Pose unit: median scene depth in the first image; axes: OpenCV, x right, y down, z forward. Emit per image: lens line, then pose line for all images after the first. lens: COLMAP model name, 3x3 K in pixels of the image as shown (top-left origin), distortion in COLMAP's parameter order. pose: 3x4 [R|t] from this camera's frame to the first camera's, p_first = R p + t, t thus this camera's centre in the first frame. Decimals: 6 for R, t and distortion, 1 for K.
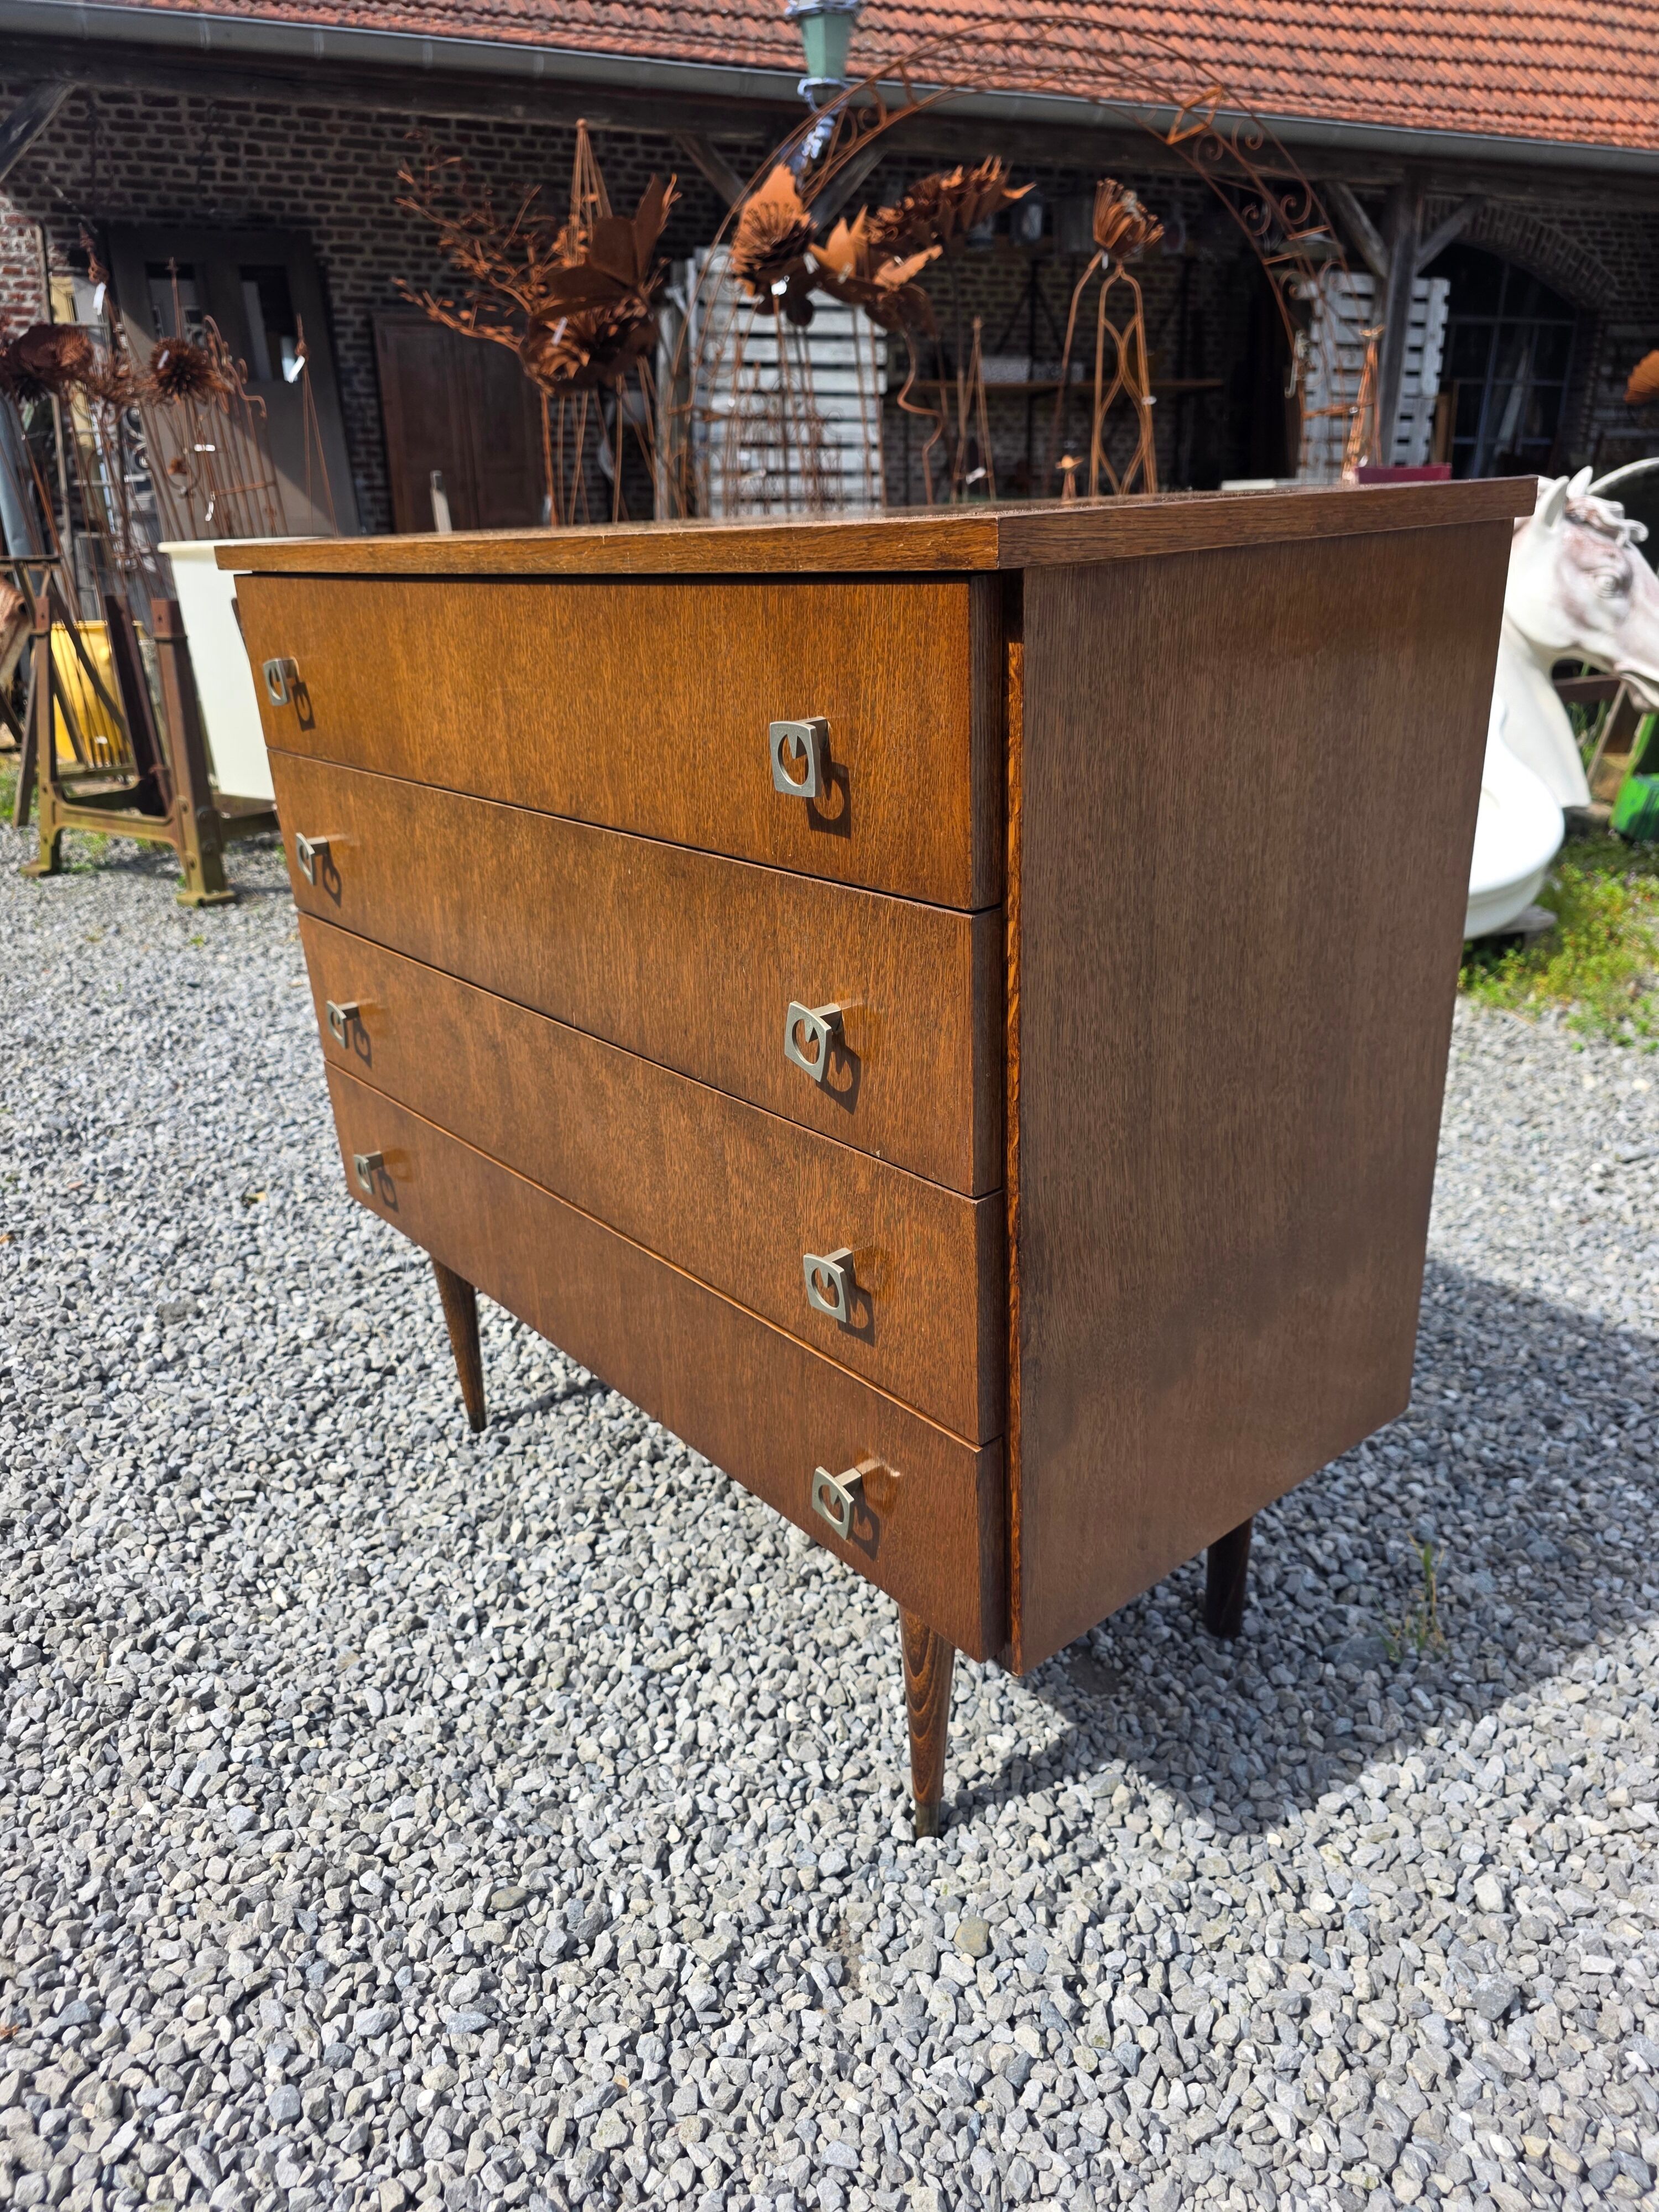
lens RADIAL K [[1506.1, 0, 802.0], [0, 1506.1, 1132.2], [0, 0, 1]] dist [0.028552, -0.022127]
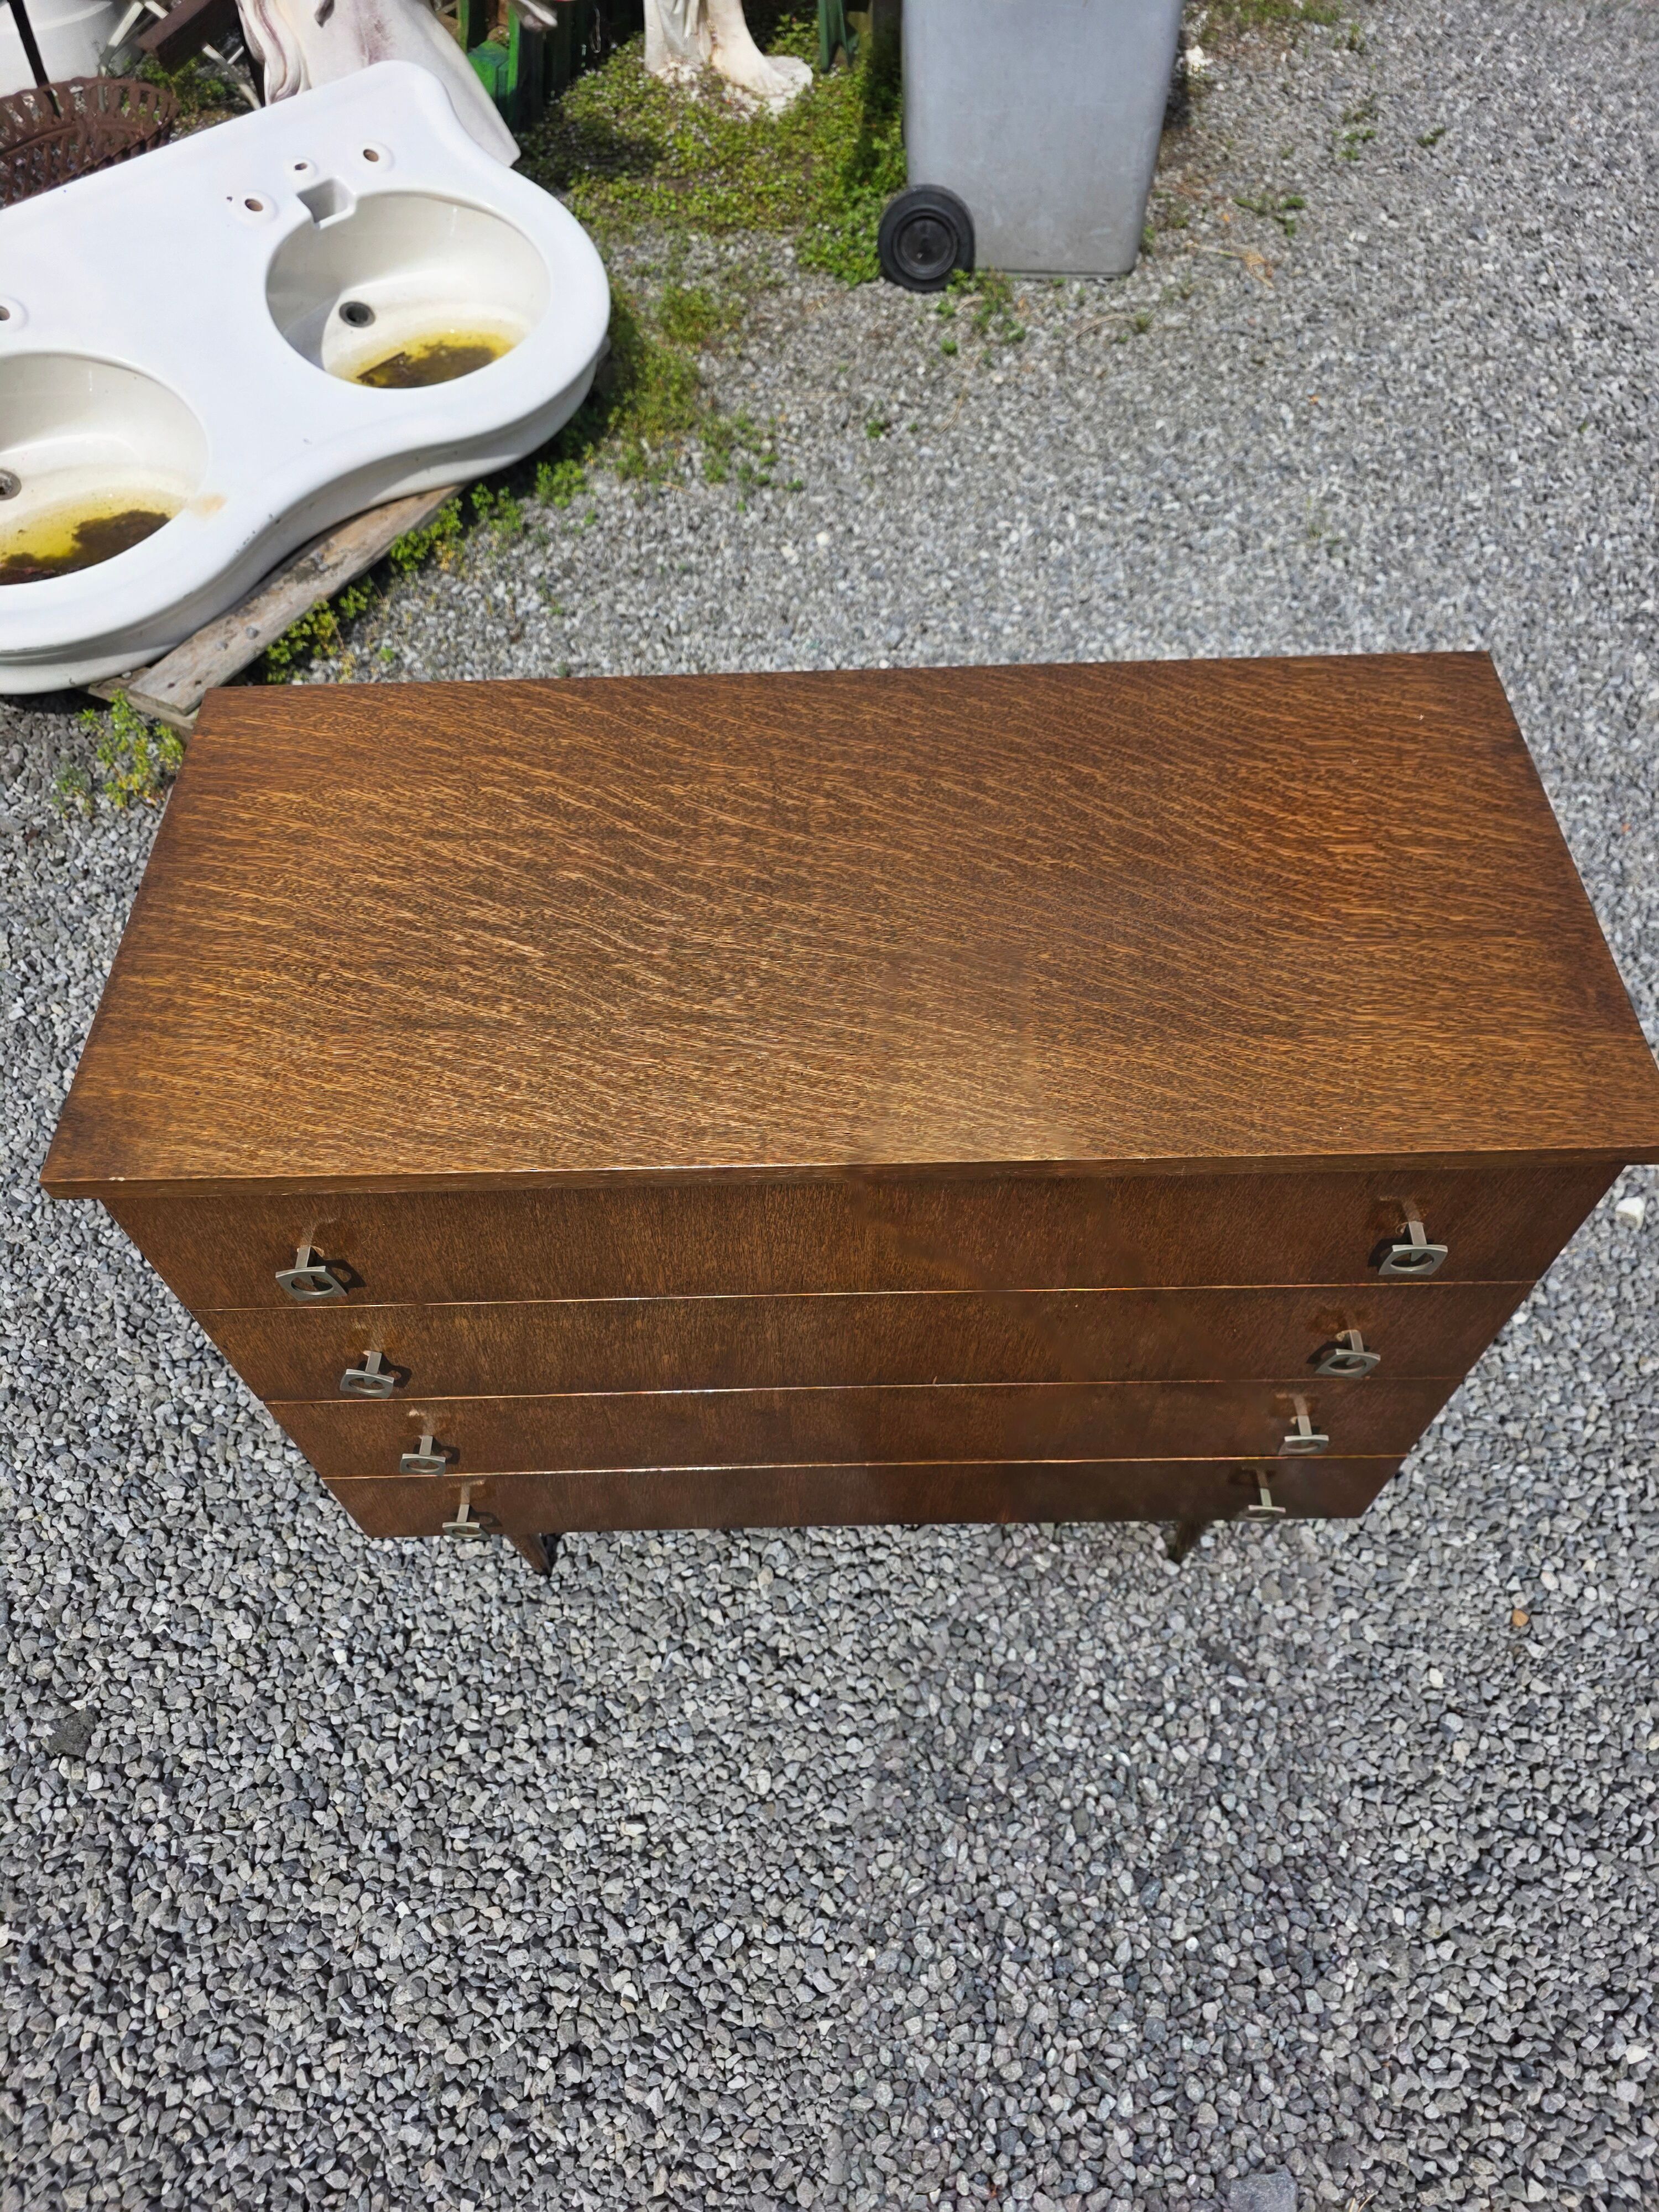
lens RADIAL K [[1506.1, 0, 819.1], [0, 1506.1, 1118.3], [0, 0, 1]] dist [0.028552, -0.022127]
pose [[0.616466, -0.625718, 0.477961, -0.549849], [0.297369, 0.747088, 0.594501, -0.809122], [-0.729069, -0.224359, 0.646623, 0.371199]]
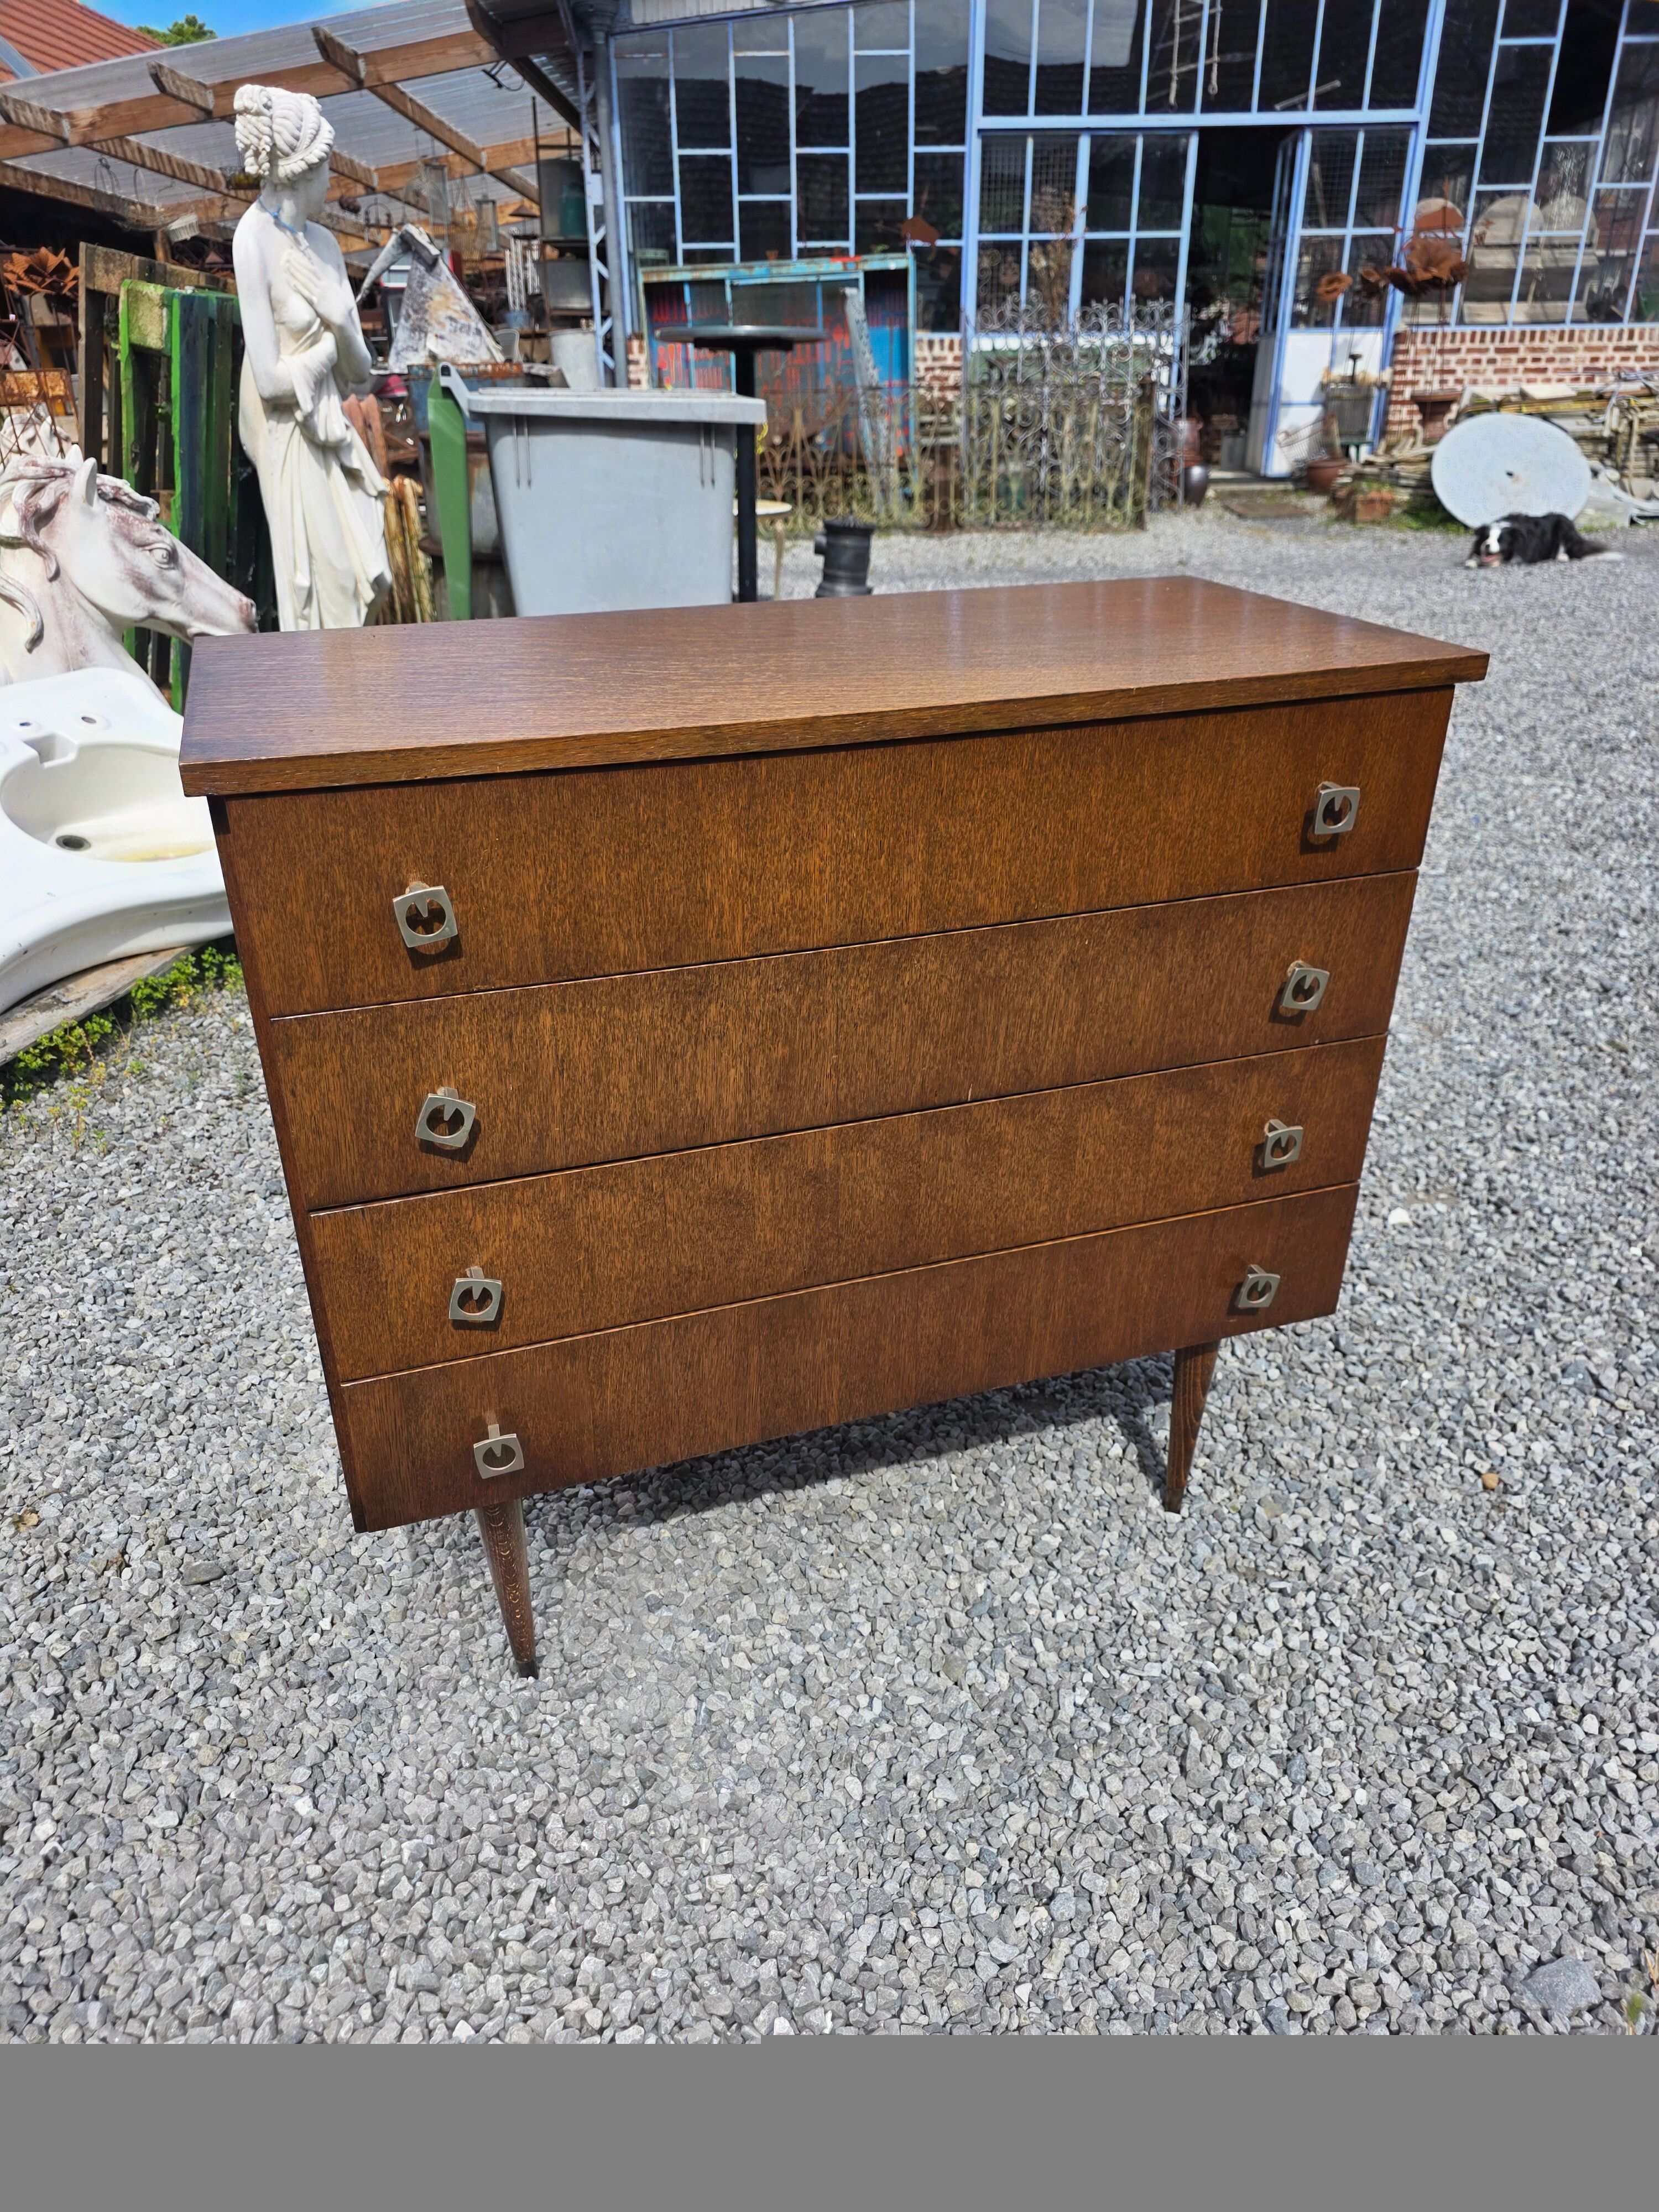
lens RADIAL K [[1500.1, 0, 811.0], [0, 1500.1, 1121.1], [0, 0, 1]] dist [0.037585, -0.032605]
pose [[0.340262, -0.397647, 0.852114, -1.076241], [0.351013, 0.894395, 0.277213, -0.381582], [-0.872360, 0.204778, 0.443908, 0.553045]]
